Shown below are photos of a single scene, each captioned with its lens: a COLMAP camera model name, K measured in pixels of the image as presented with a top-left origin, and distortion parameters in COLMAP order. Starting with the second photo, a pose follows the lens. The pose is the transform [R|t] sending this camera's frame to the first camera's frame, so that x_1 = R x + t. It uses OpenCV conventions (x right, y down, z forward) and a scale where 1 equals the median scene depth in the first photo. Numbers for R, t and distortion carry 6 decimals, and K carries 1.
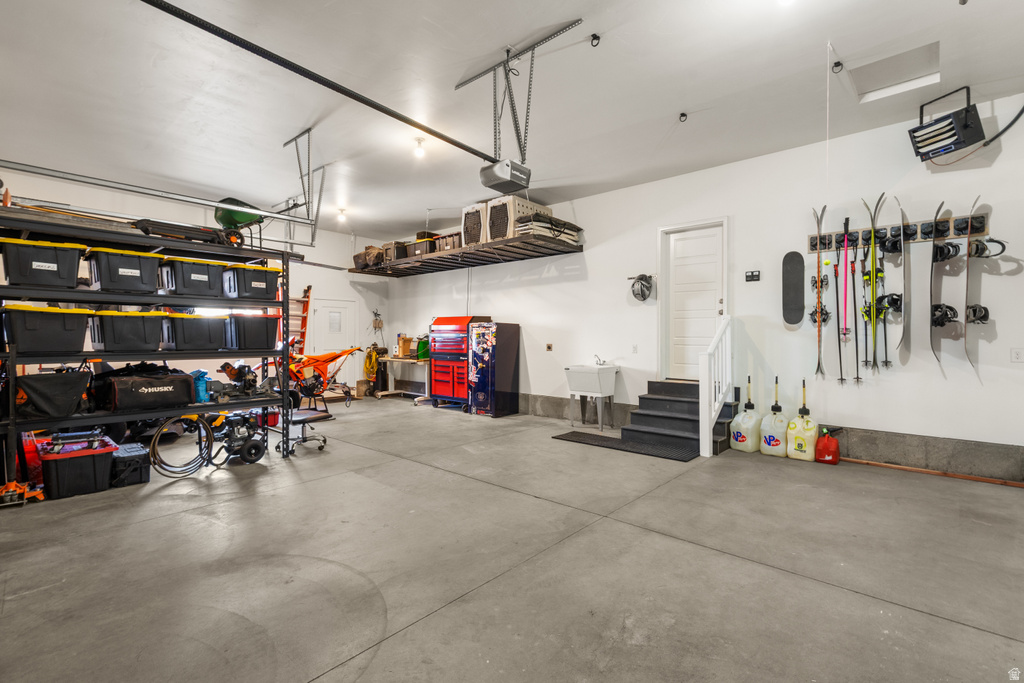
lens RADIAL K [[471.3, 0, 506.9], [0, 471.3, 336.0], [0, 0, 1]] dist [-0.005430, -0.000345]
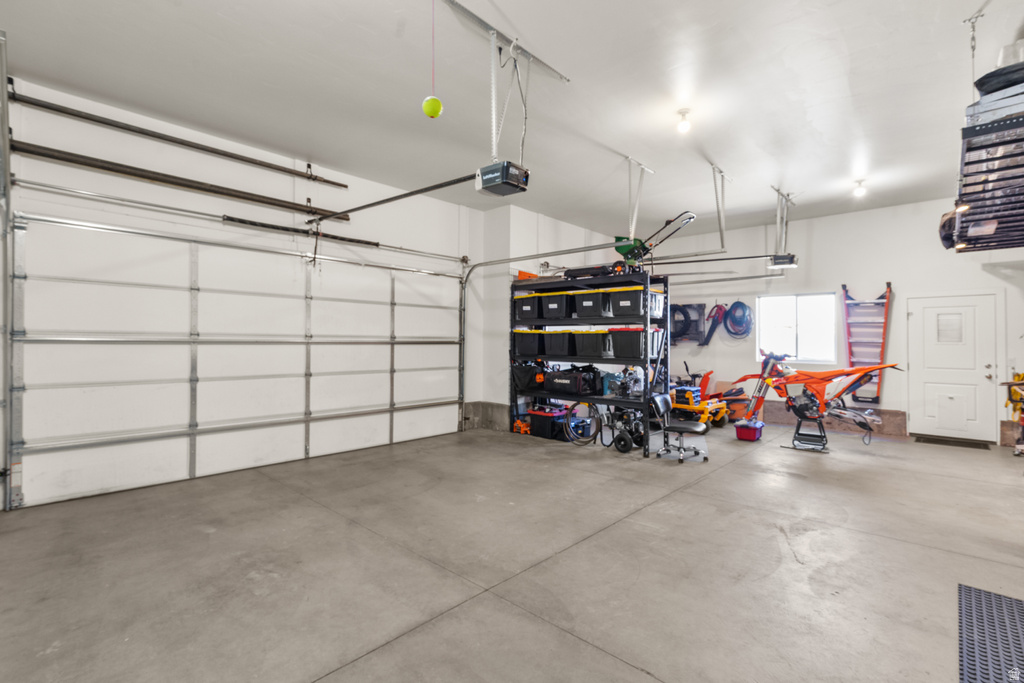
lens RADIAL K [[471.3, 0, 506.3], [0, 471.3, 342.2], [0, 0, 1]] dist [-0.005430, -0.000345]
pose [[-0.017594, 0.000196, -0.999845, 0.807766], [-0.006101, 0.999981, 0.000304, -0.011896], [0.999827, 0.006106, -0.017593, 0.875685]]
